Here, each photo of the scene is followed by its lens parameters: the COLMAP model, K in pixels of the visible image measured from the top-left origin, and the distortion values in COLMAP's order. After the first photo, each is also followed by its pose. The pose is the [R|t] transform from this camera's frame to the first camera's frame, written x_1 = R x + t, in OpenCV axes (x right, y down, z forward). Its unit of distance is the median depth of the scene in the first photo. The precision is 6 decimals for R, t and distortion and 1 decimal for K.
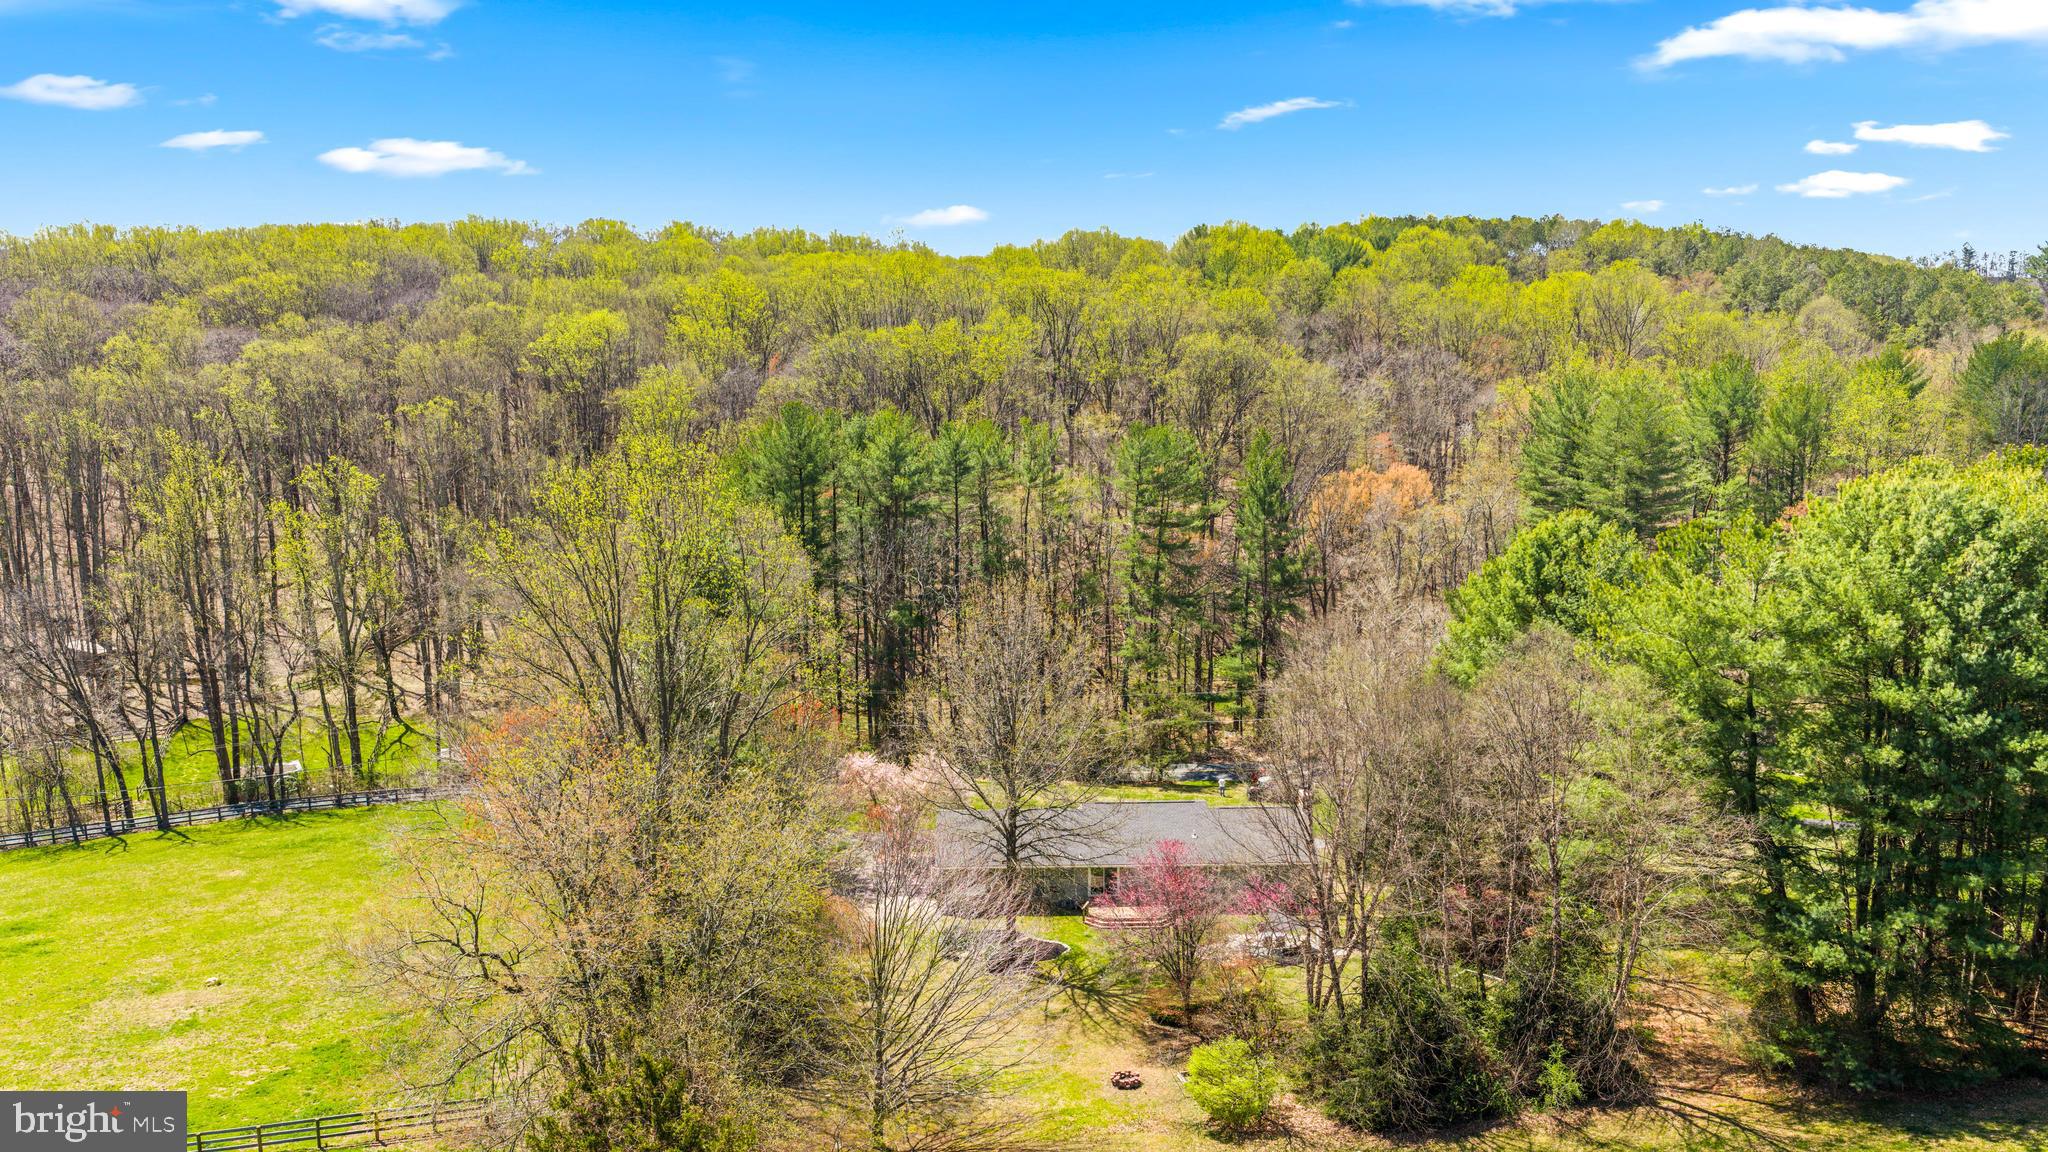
lens RADIAL K [[2032.5, 0, 1018.4], [0, 2032.5, 572.3], [0, 0, 1]] dist [-0.008068, 0.000000]
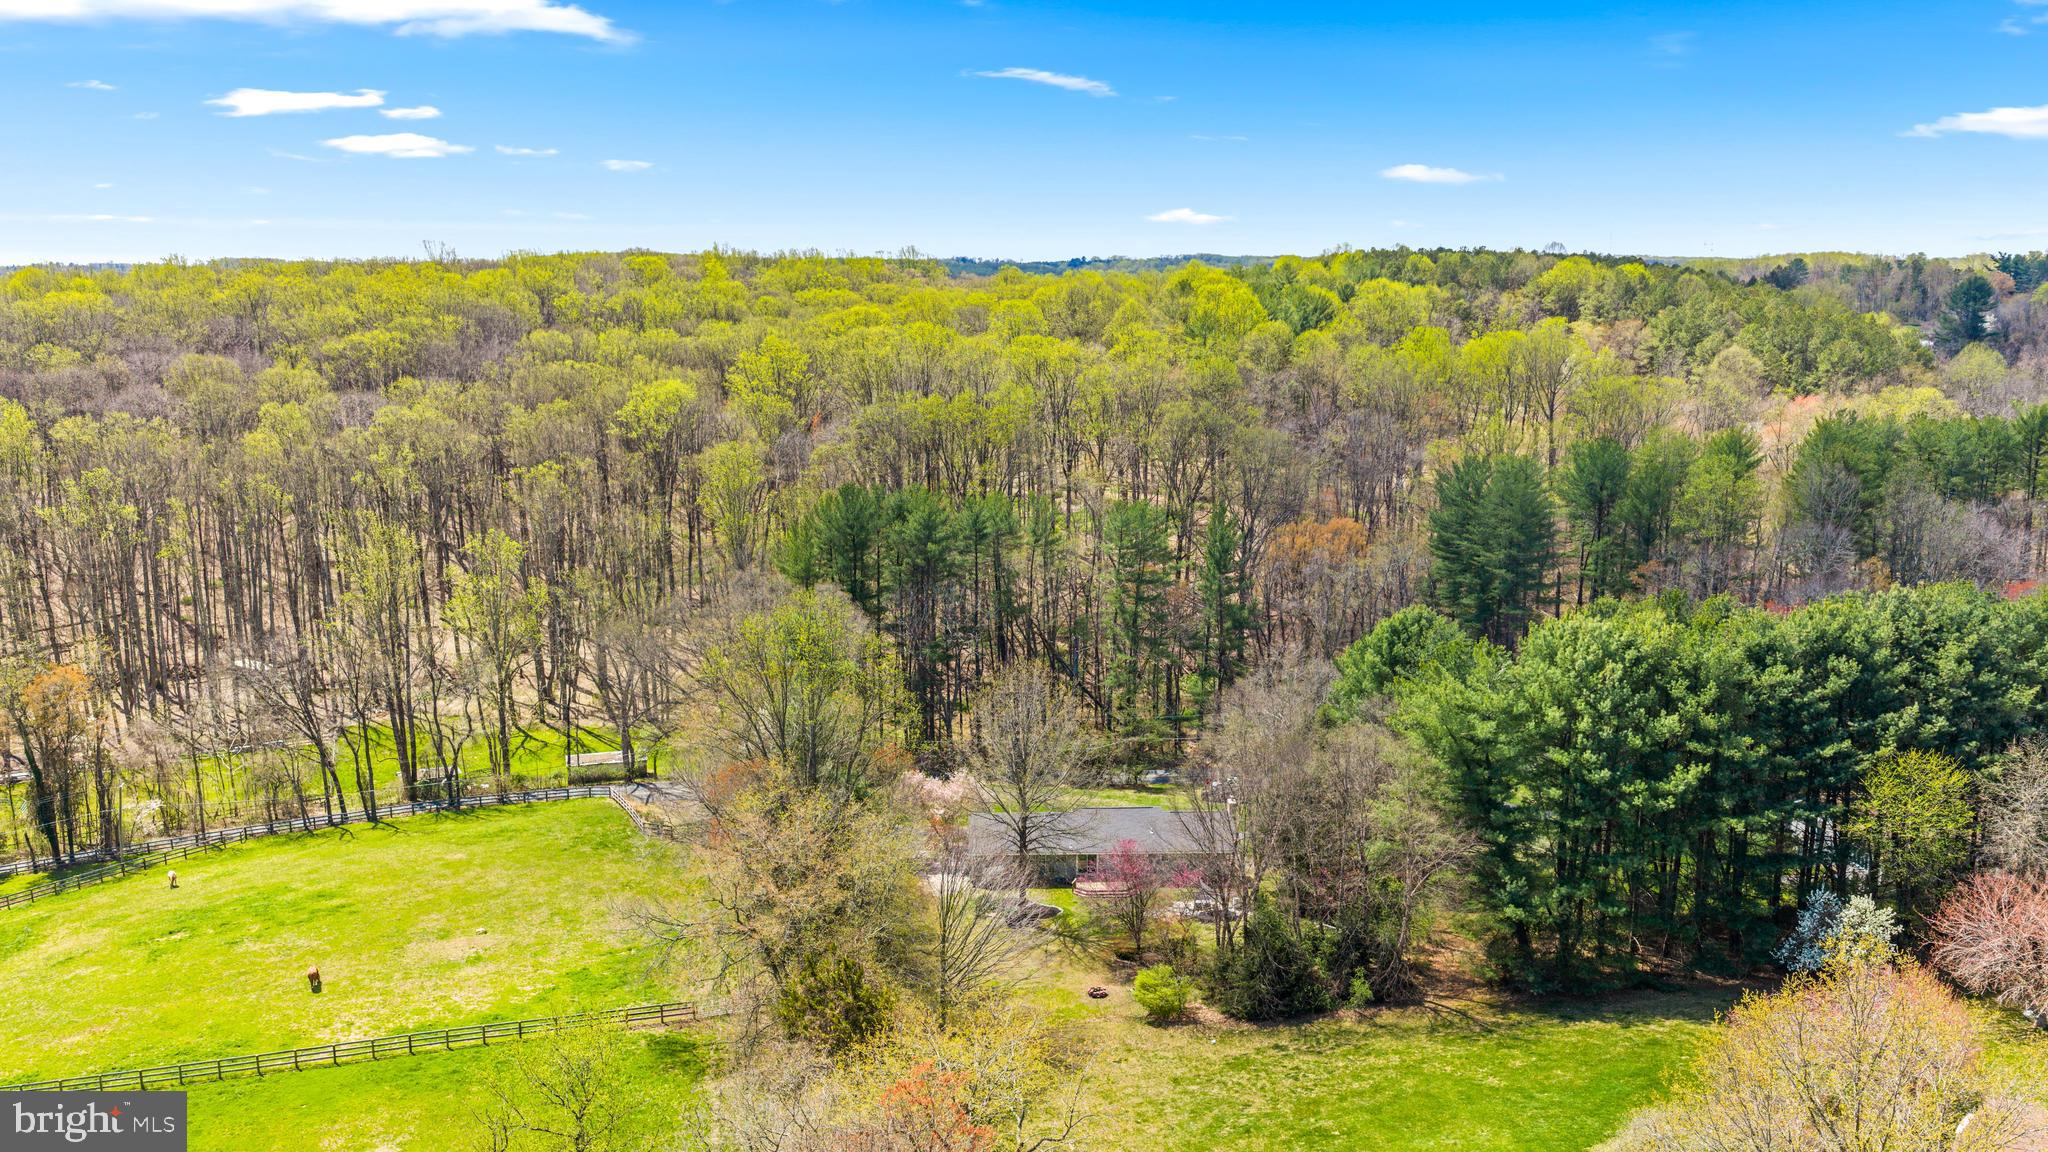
lens RADIAL K [[2032.5, 0, 1029.4], [0, 2032.5, 578.5], [0, 0, 1]] dist [-0.008068, 0.000000]
pose [[0.999977, 0.003873, 0.005542, -0.005075], [-0.003957, 0.999875, 0.015291, -0.051662], [-0.005482, -0.015312, 0.999868, -0.311247]]
